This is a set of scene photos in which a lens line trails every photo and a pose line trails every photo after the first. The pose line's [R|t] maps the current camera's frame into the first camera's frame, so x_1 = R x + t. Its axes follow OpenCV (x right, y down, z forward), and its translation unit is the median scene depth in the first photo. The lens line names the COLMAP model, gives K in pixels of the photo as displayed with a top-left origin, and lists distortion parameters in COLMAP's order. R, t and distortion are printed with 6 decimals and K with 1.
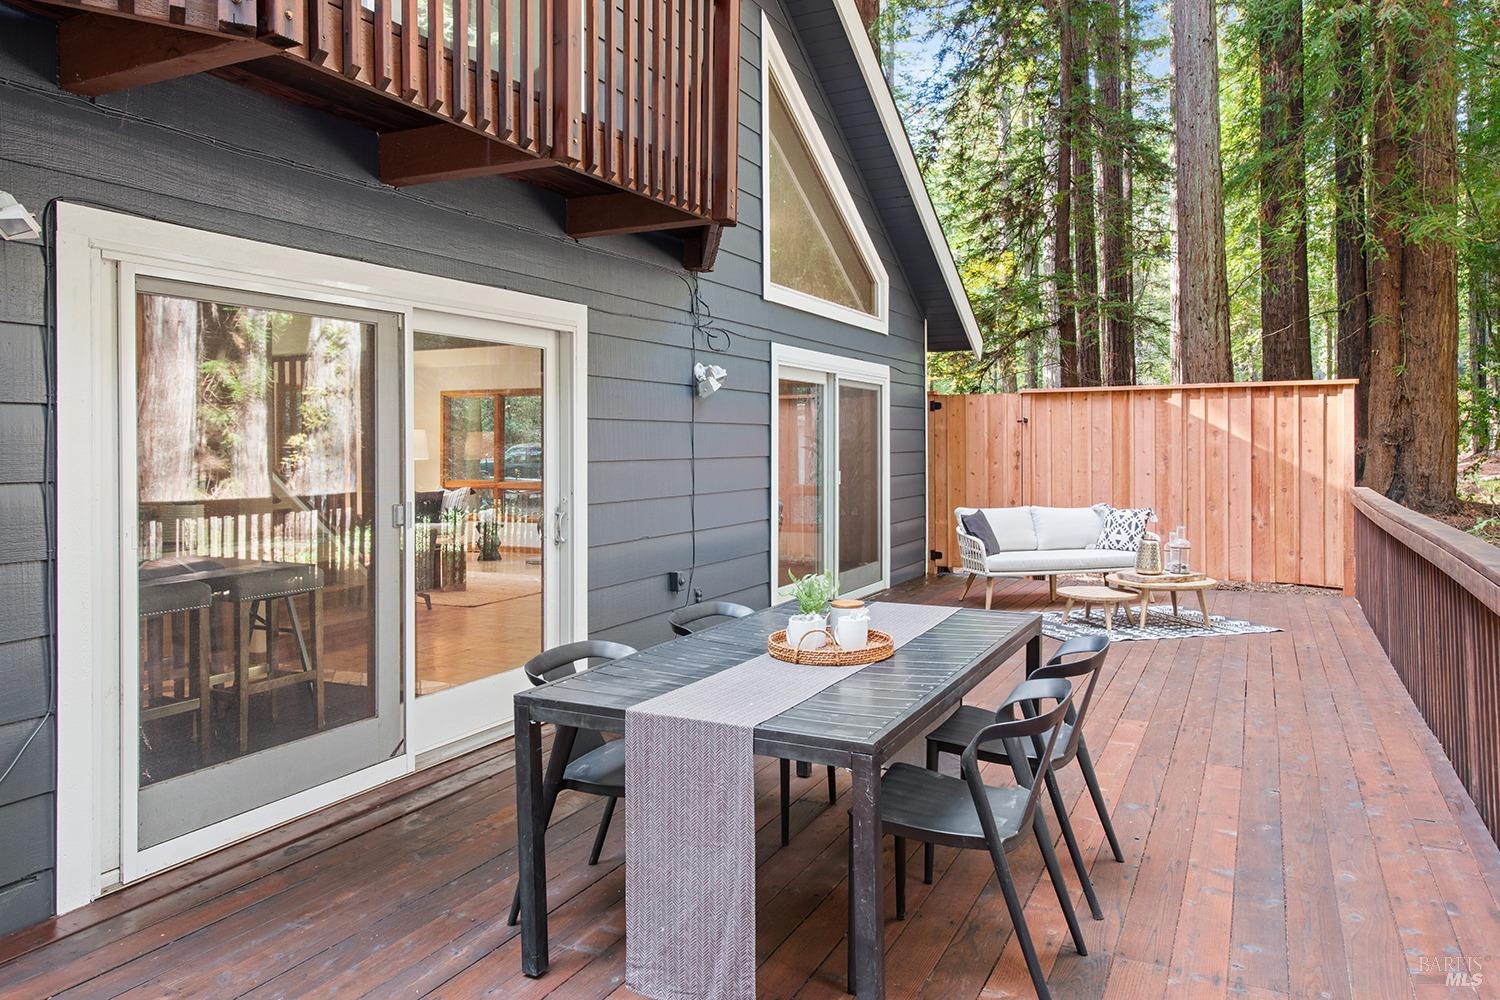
lens RADIAL K [[1011.6, 0, 747.8], [0, 1011.6, 428.9], [0, 0, 1]] dist [-0.002439, -0.001667]
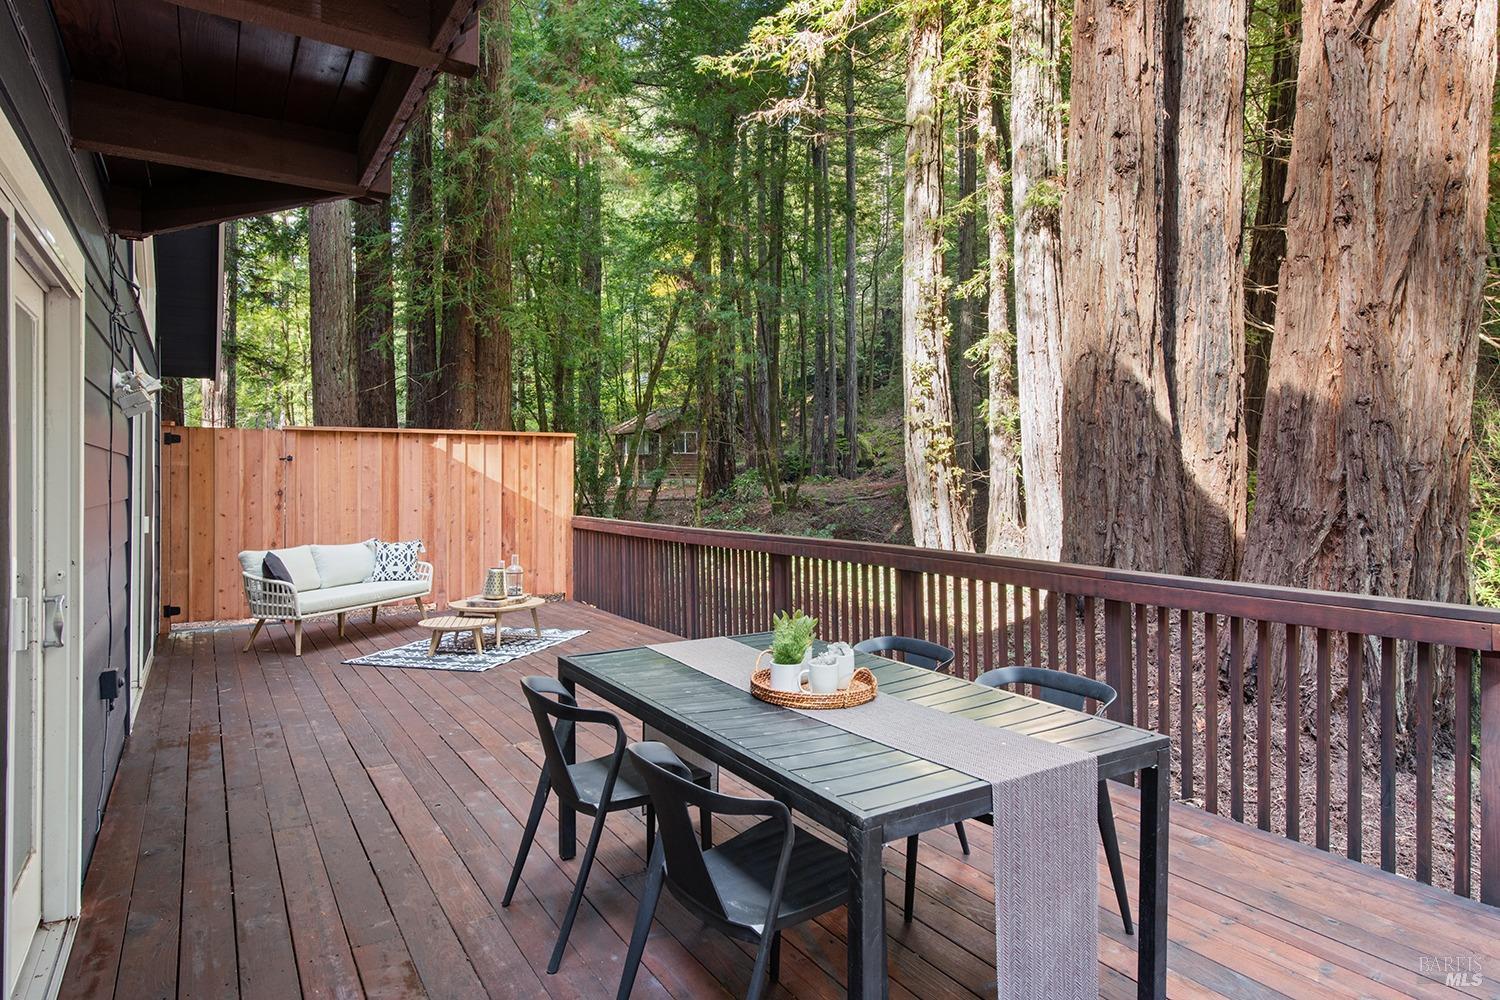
lens RADIAL K [[859.7, 0, 748.0], [0, 859.7, 485.1], [0, 0, 1]] dist [0.031788, 0.001577]
pose [[0.513348, -0.002061, 0.858178, -0.225634], [-0.013782, 0.999848, 0.010646, 0.002572], [-0.858070, -0.017293, 0.513242, 0.210667]]
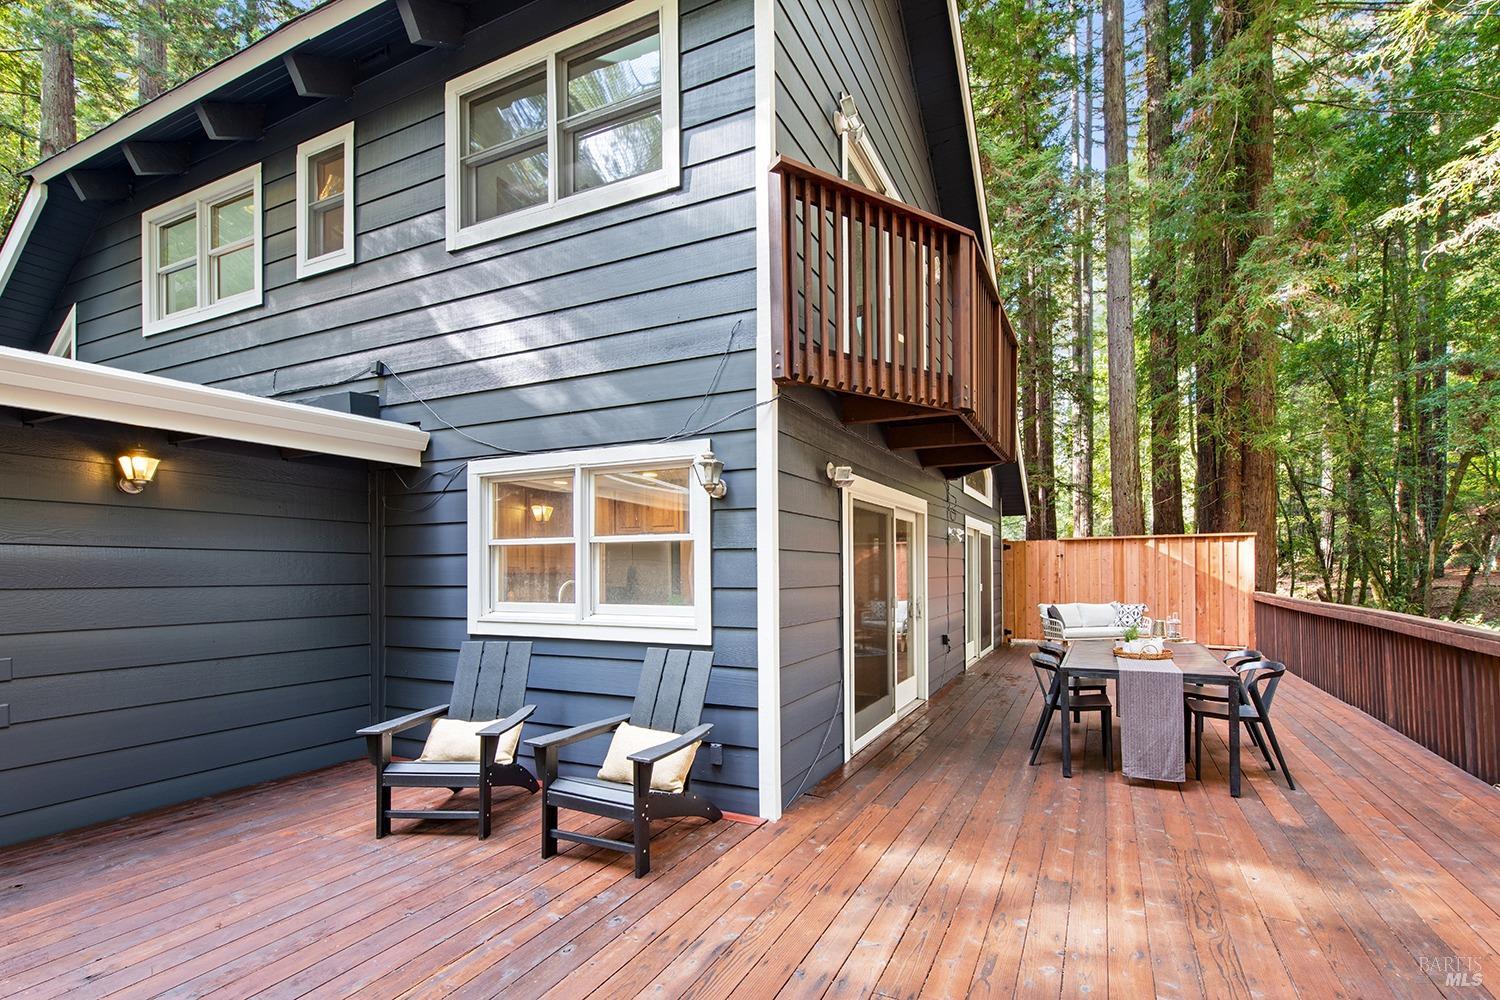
lens RADIAL K [[681.3, 0, 777.6], [0, 681.3, 553.8], [0, 0, 1]] dist [0.000855, 0.000002]
pose [[0.999598, -0.001763, 0.028303, -0.274077], [0.001977, 0.999970, -0.007549, -0.002934], [-0.028289, 0.007601, 0.999571, -0.192996]]
